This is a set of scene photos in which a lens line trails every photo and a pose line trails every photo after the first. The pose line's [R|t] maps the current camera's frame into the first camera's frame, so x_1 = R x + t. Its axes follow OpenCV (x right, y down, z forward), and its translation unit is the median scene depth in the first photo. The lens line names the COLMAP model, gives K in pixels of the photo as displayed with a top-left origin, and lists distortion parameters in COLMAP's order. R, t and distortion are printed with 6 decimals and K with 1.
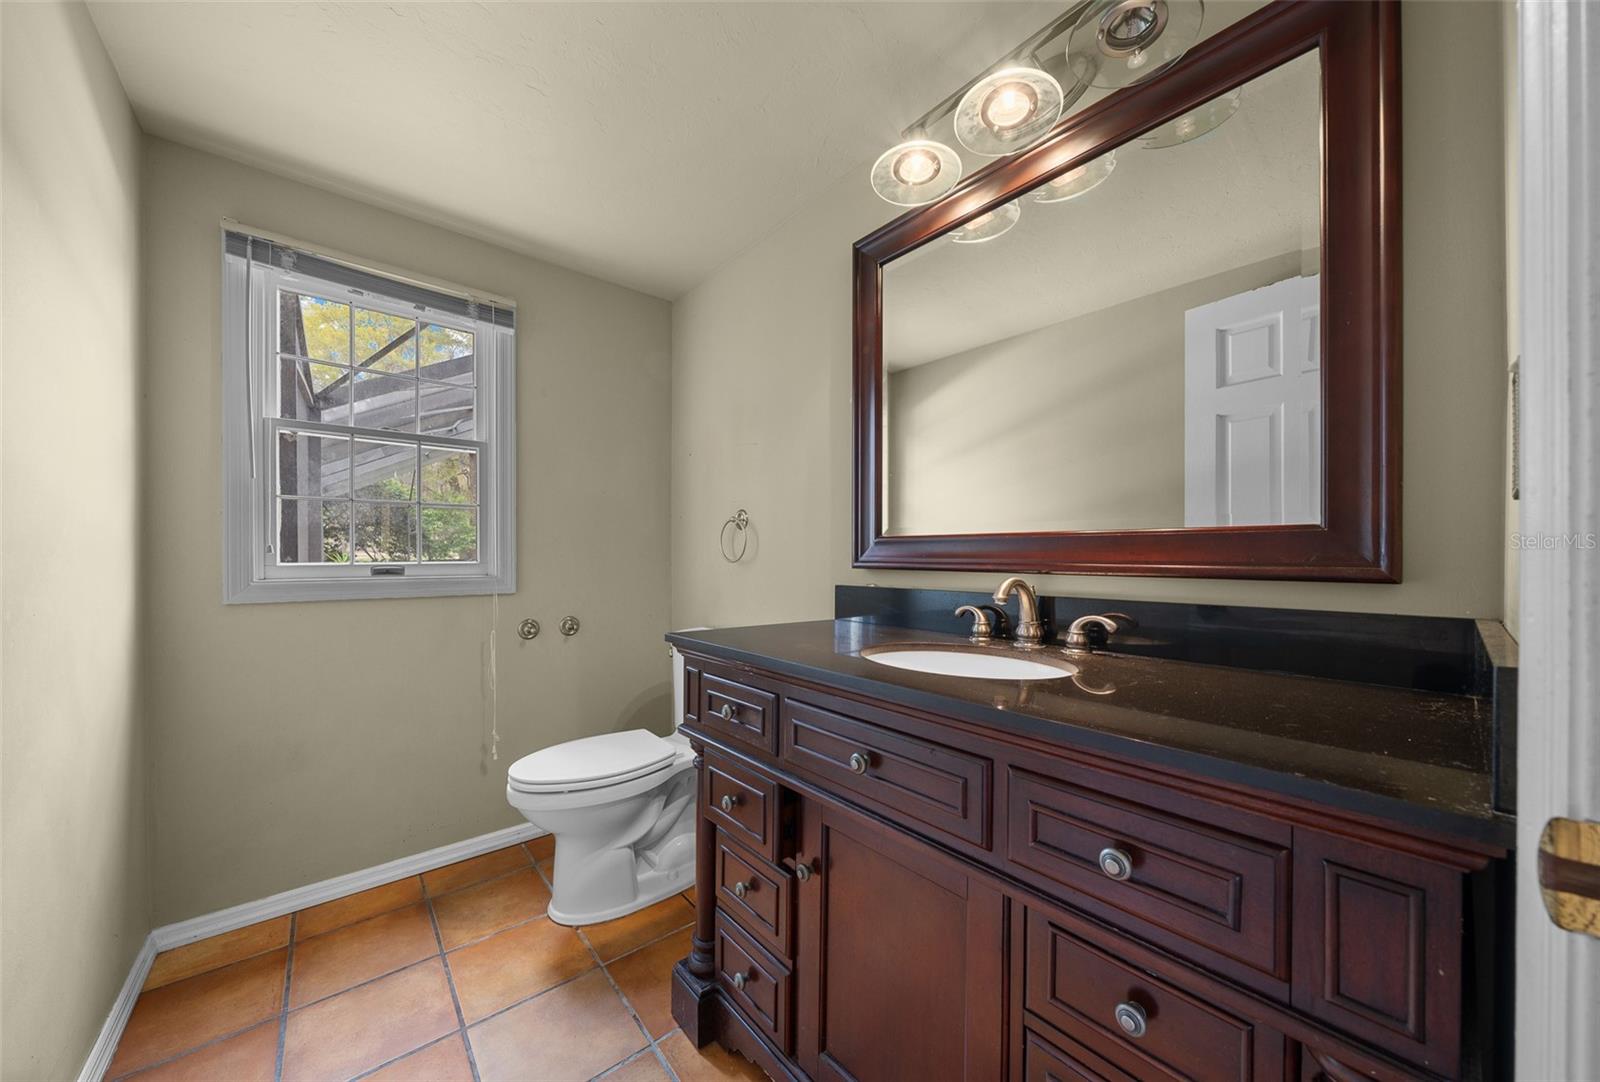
lens RADIAL K [[552.4, 0, 814.2], [0, 552.4, 548.4], [0, 0, 1]] dist [-0.000952, -0.000038]
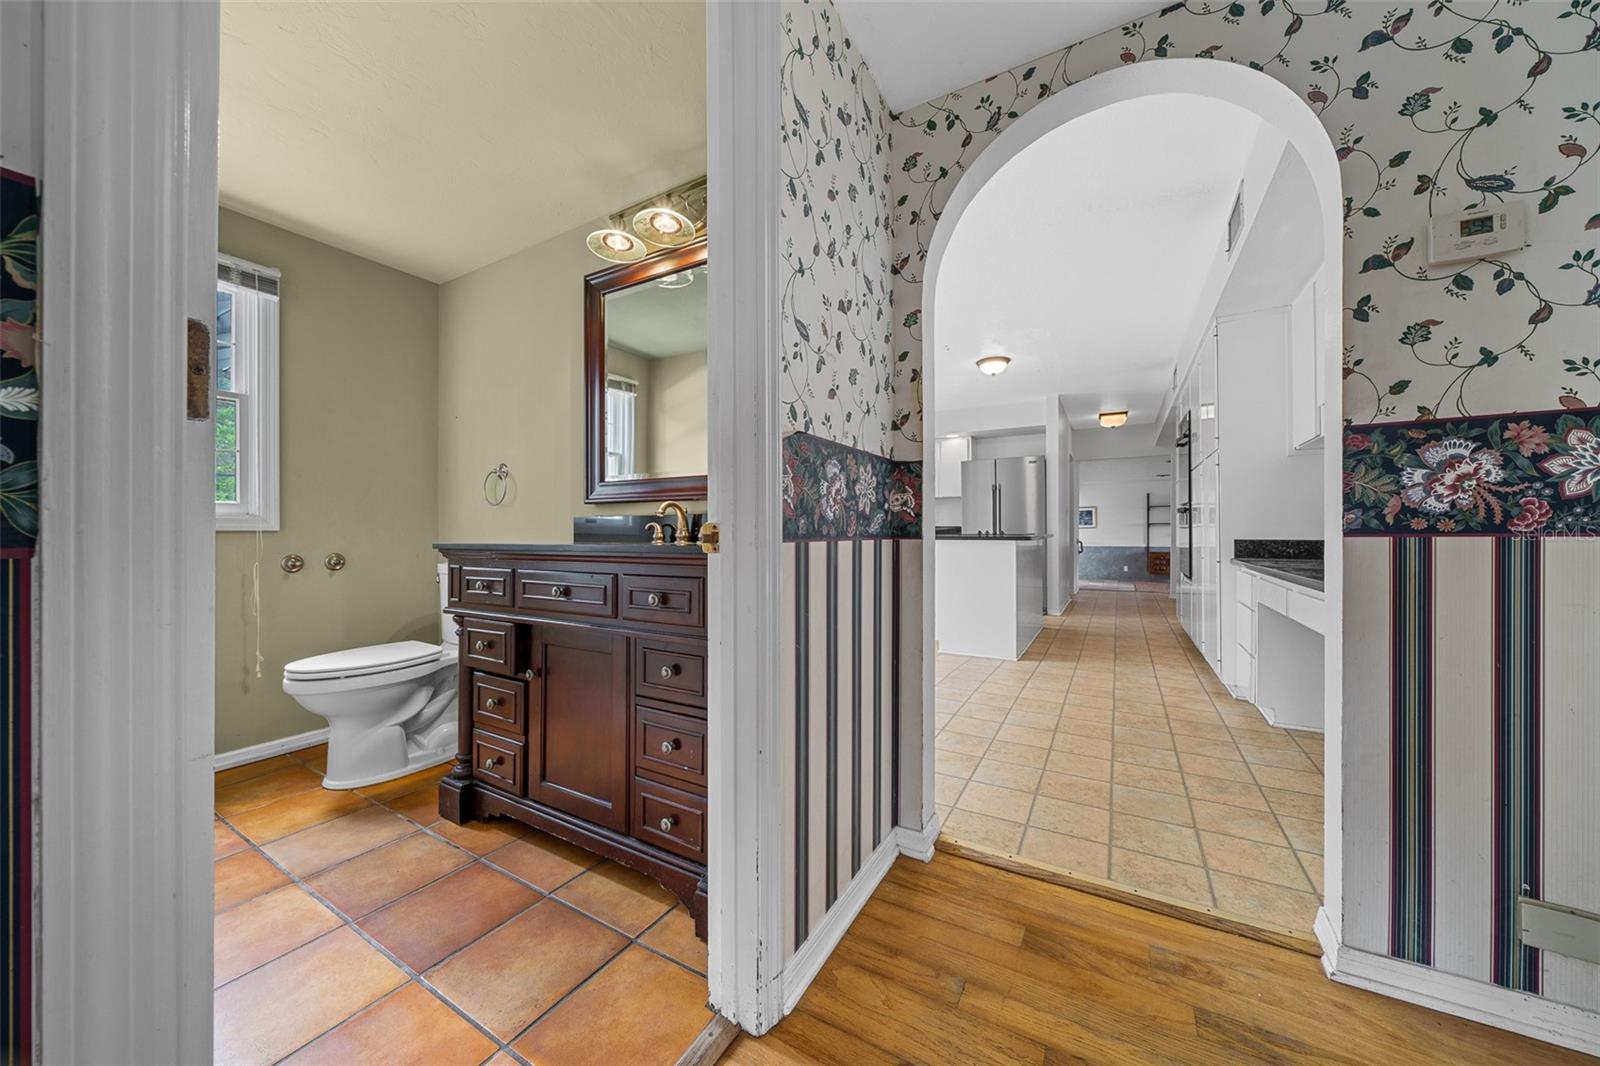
lens RADIAL K [[546.5, 0, 794.0], [0, 546.5, 529.4], [0, 0, 1]] dist [-0.006721, 0.000263]
pose [[0.947782, -0.000197, 0.318919, 0.134370], [-0.001732, 0.999982, 0.005764, 0.093630], [-0.318914, -0.006016, 0.947765, -0.511789]]
